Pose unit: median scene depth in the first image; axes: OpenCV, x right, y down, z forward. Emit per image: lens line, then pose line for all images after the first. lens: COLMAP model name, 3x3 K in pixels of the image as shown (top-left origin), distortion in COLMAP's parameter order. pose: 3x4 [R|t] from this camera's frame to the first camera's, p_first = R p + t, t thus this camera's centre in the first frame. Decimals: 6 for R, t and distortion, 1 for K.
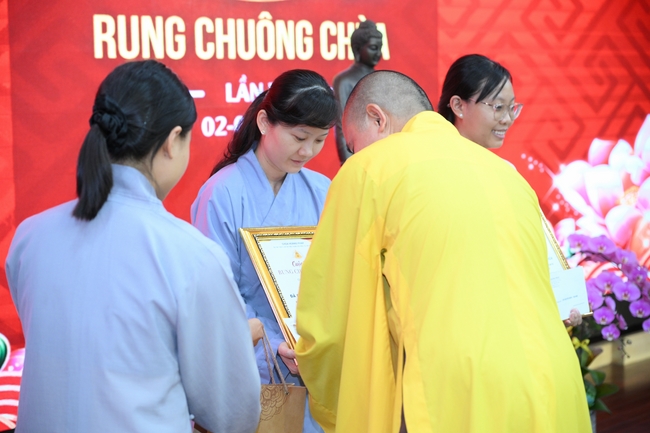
lens RADIAL K [[1521.6, 0, 325.2], [0, 1521.6, 216.6], [0, 0, 1]] dist [0.005305, -0.059622]
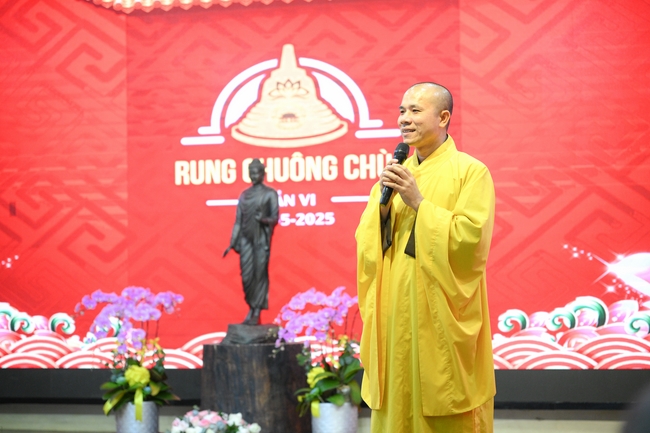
lens RADIAL K [[2245.0, 0, 324.8], [0, 2245.0, 216.7], [0, 0, 1]] dist [-0.021959, -1.249077]
pose [[0.308366, -0.010544, -0.951209, 2.344376], [-0.072583, 0.996763, -0.034580, 0.019657], [0.948495, 0.079705, 0.306603, 0.277583]]
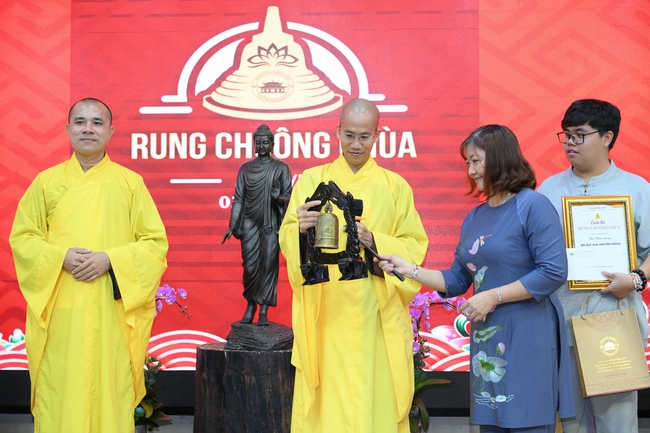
lens RADIAL K [[1069.3, 0, 325.6], [0, 1069.3, 226.4], [0, 0, 1]] dist [0.012611, 0.016905]
pose [[0.605864, -0.009149, -0.795516, 0.824669], [-0.078799, 0.994327, -0.071448, 0.033717], [0.791656, 0.105974, 0.601706, 0.417686]]
